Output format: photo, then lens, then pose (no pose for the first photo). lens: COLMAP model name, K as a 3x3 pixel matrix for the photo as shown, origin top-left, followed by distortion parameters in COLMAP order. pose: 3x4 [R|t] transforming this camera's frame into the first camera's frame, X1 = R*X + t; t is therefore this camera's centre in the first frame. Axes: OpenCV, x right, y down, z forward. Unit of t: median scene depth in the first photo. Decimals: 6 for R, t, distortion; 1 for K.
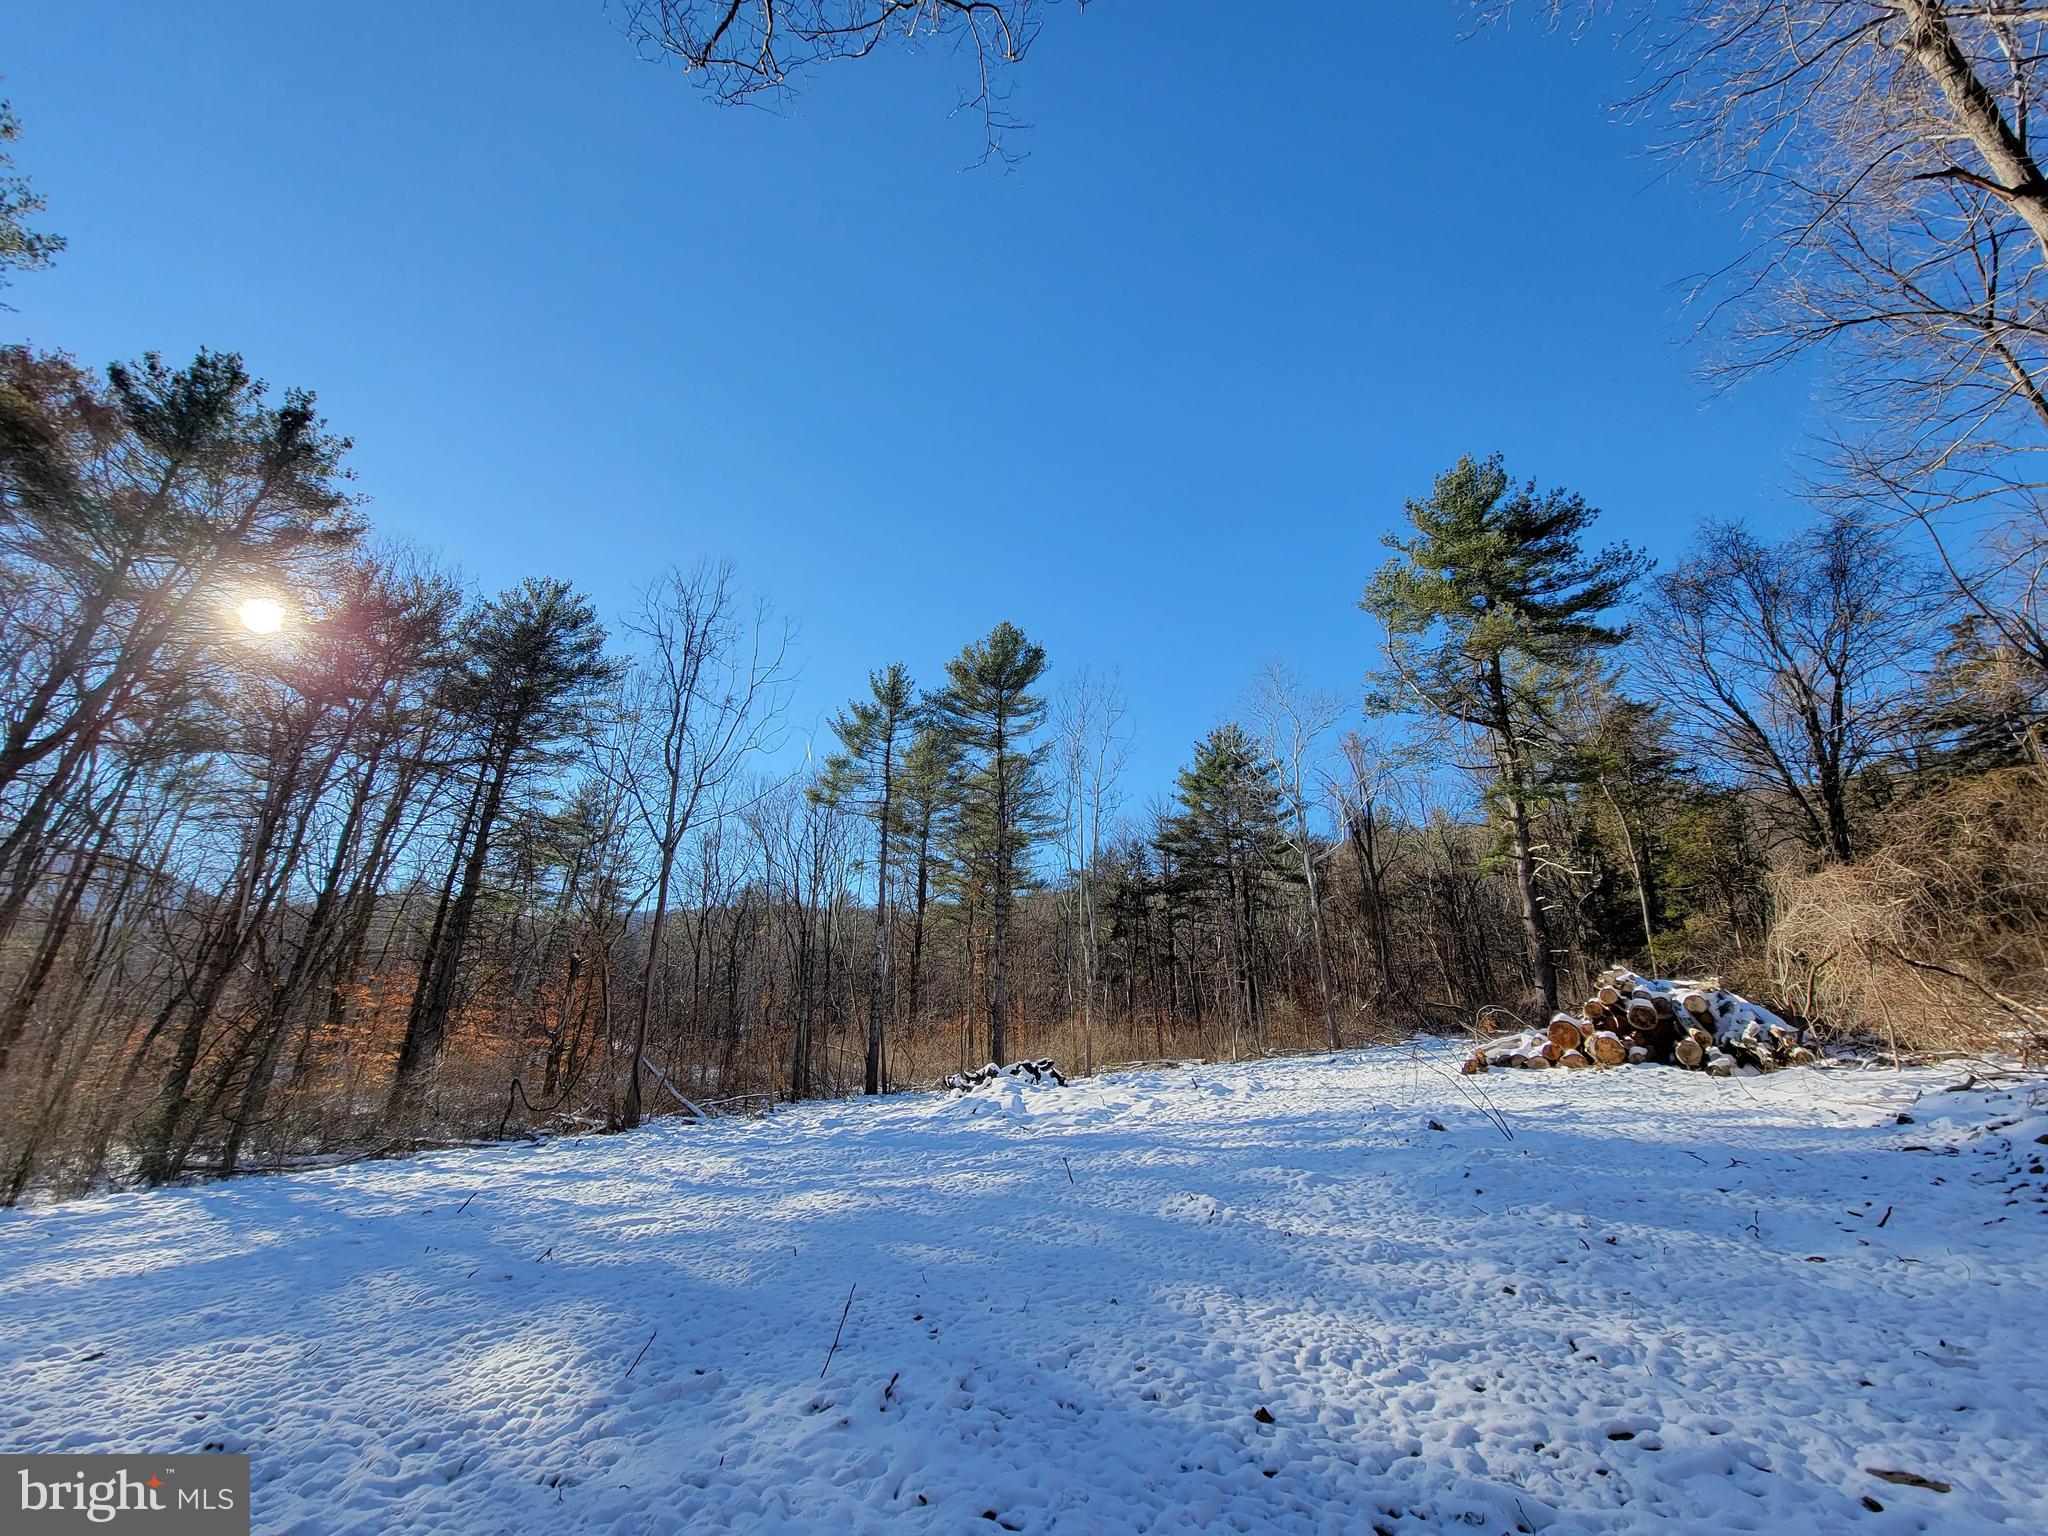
lens RADIAL K [[838.7, 0, 1018.9], [0, 838.7, 759.1], [0, 0, 1]] dist [-0.002765, -0.000141]
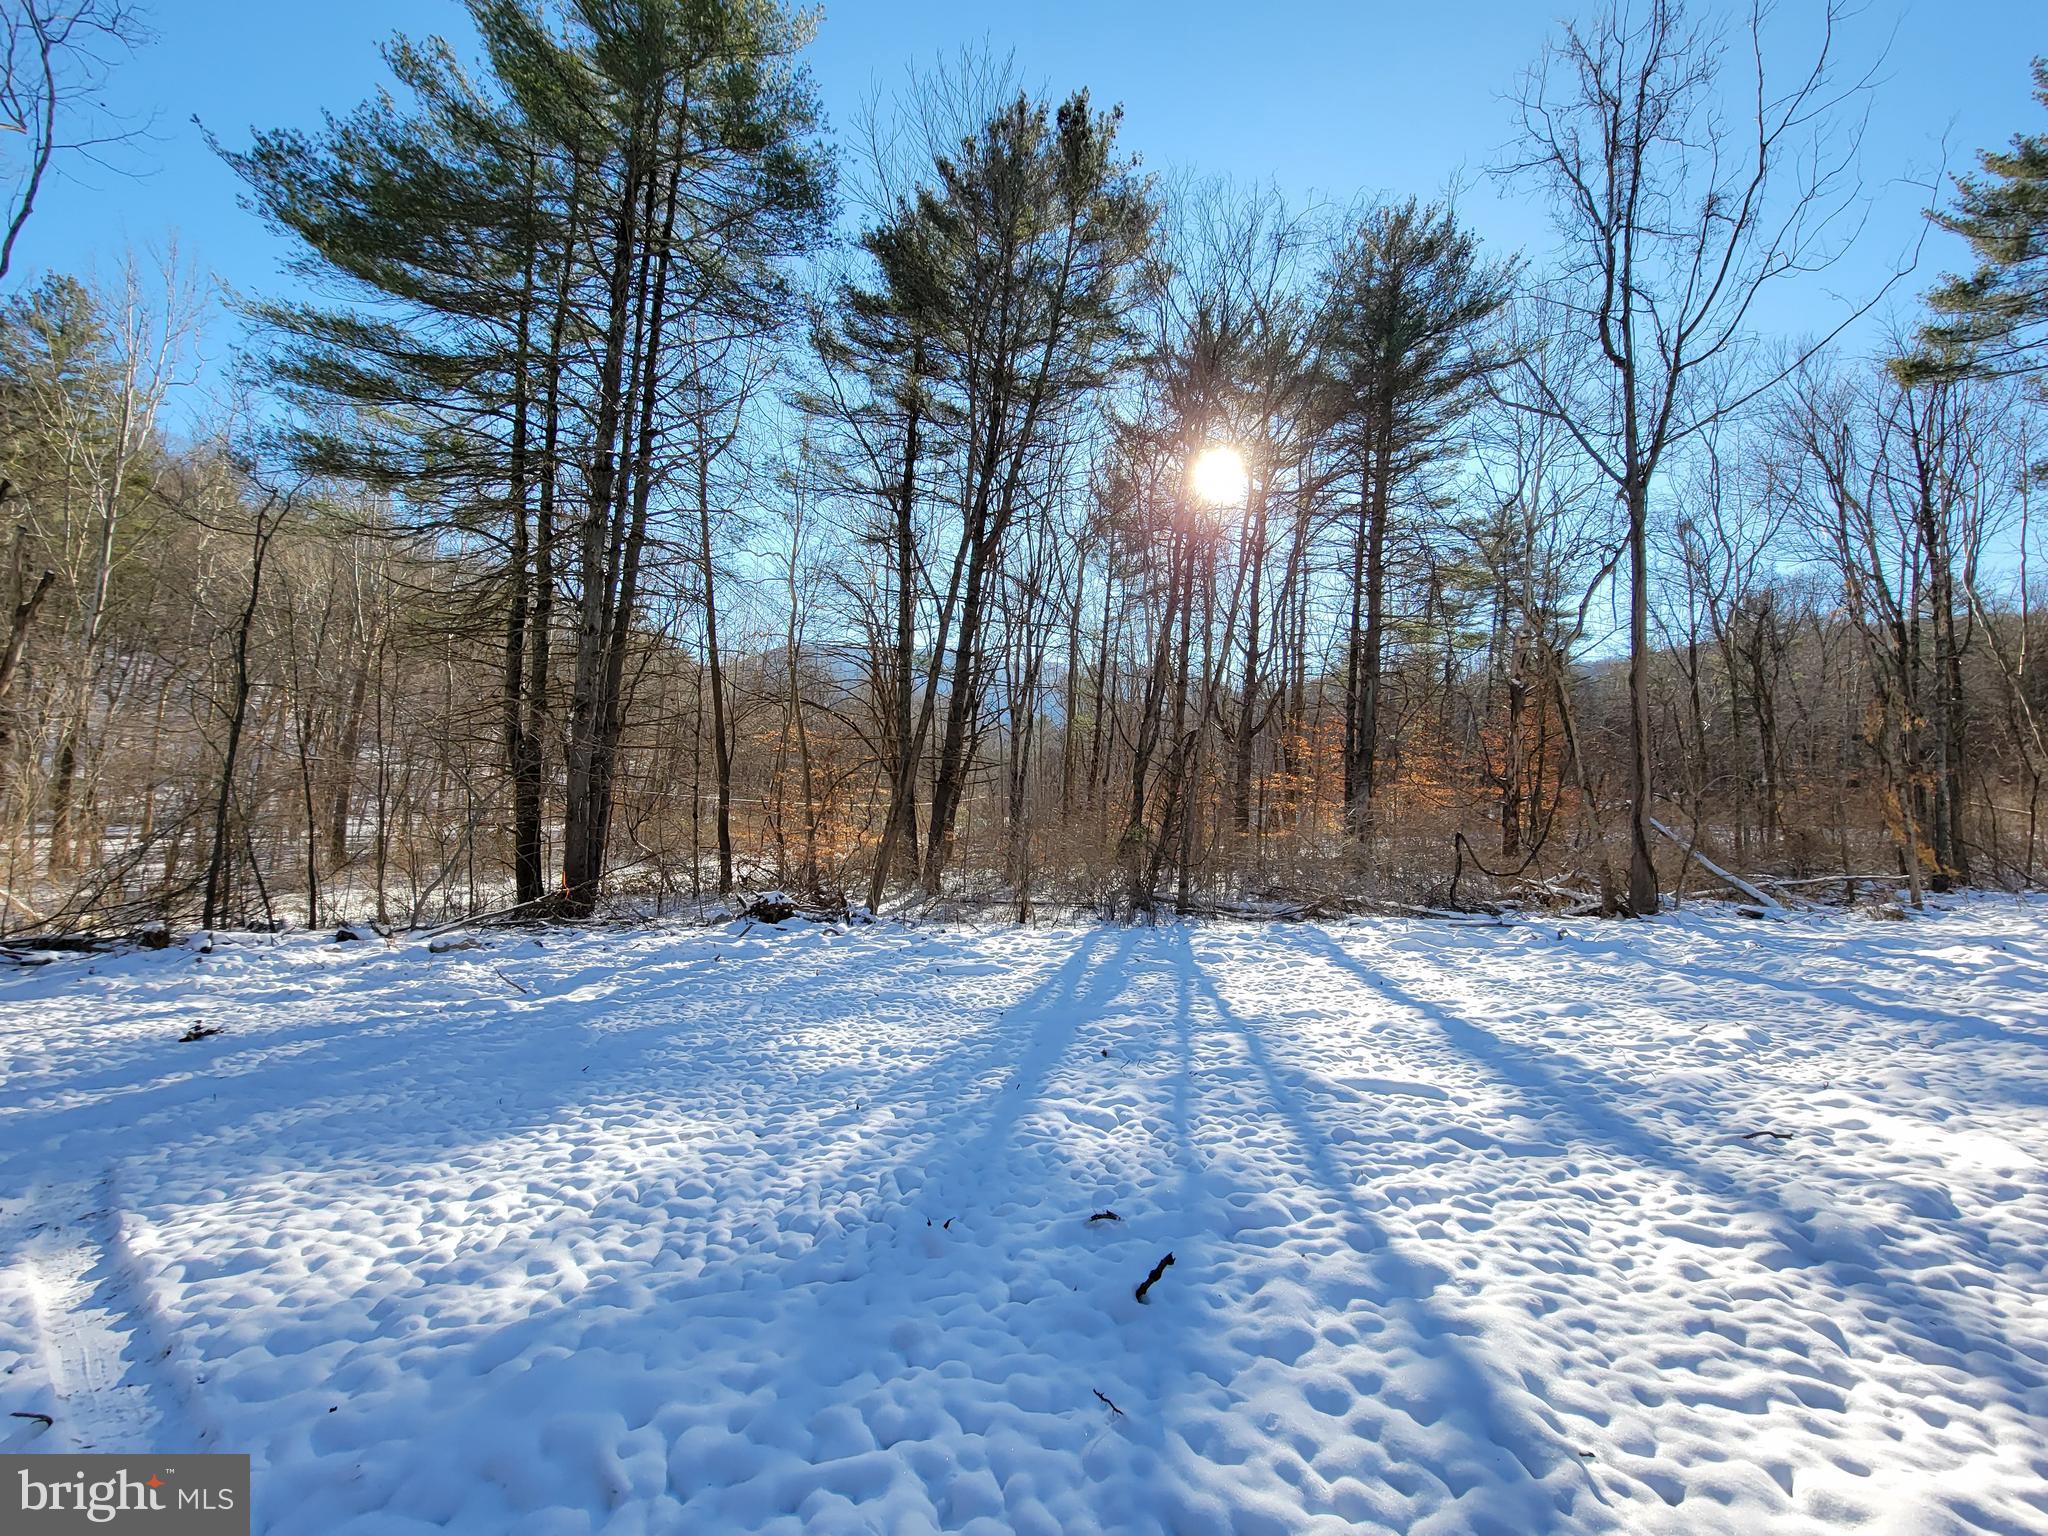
lens RADIAL K [[823.8, 0, 1025.7], [0, 823.8, 760.4], [0, 0, 1]] dist [-0.001010, -0.002475]
pose [[0.521115, -0.027067, -0.853057, -0.148805], [0.263274, 0.955854, 0.130500, 0.104550], [0.811866, -0.292593, 0.505236, 0.288002]]
